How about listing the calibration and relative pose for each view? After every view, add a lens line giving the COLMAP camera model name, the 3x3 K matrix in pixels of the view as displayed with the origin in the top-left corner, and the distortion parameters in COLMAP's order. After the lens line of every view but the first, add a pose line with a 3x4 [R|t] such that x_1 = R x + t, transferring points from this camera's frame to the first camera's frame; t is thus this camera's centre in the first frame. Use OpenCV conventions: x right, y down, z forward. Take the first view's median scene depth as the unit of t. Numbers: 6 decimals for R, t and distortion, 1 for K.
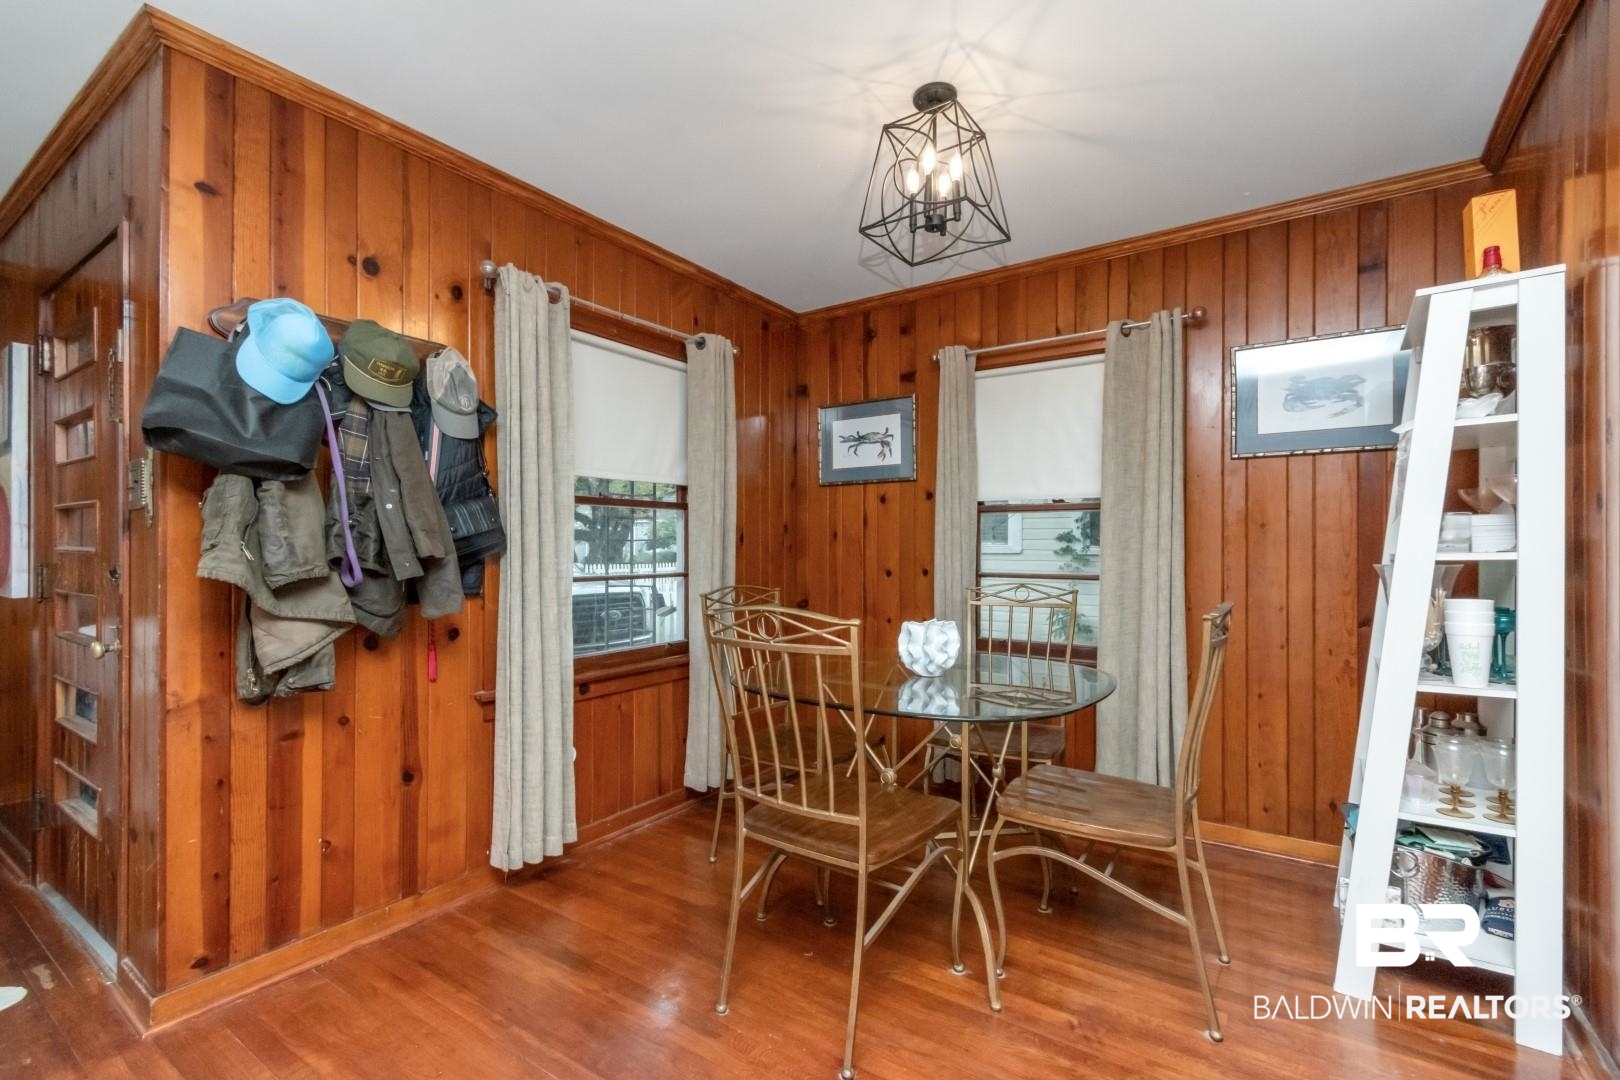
lens RADIAL K [[716.9, 0, 822.3], [0, 716.9, 546.1], [0, 0, 1]] dist [0.002954, -0.001208]
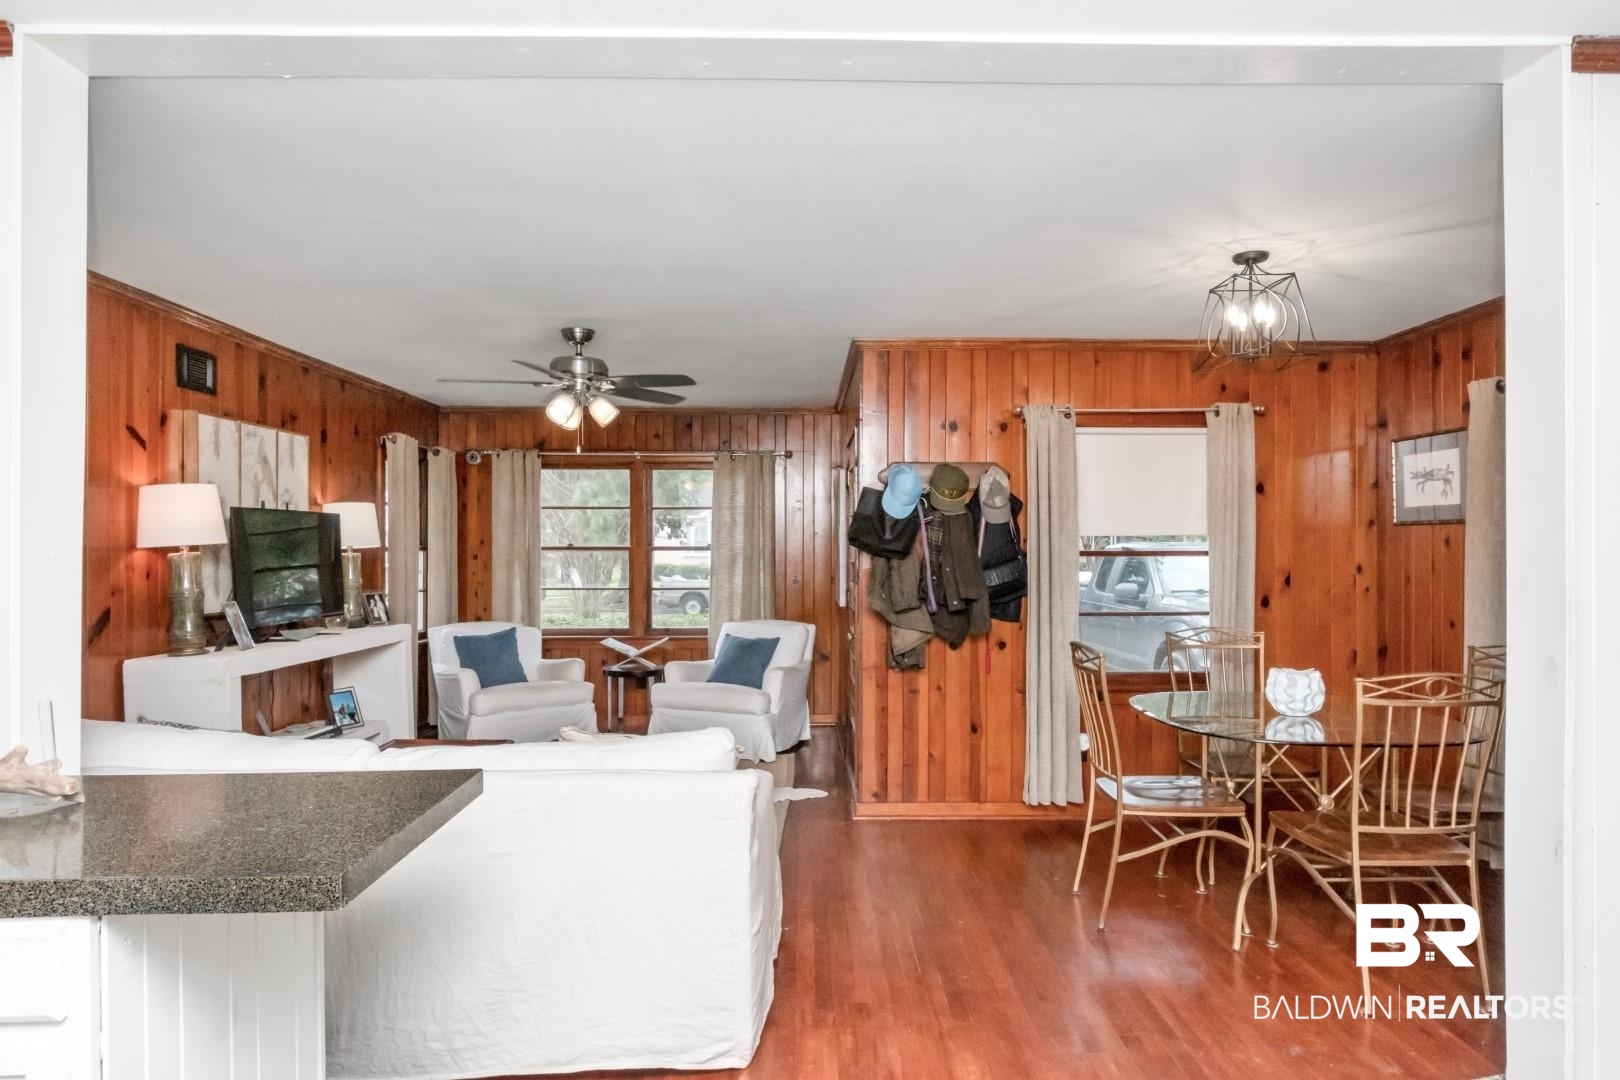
lens RADIAL K [[1009.3, 0, 820.3], [0, 1009.3, 542.1], [0, 0, 1]] dist [-0.003369, 0.000272]
pose [[0.576468, 0.001815, -0.817118, 1.156136], [-0.001569, 0.999998, 0.001114, -0.114452], [0.817118, 0.000639, 0.576470, -0.648796]]
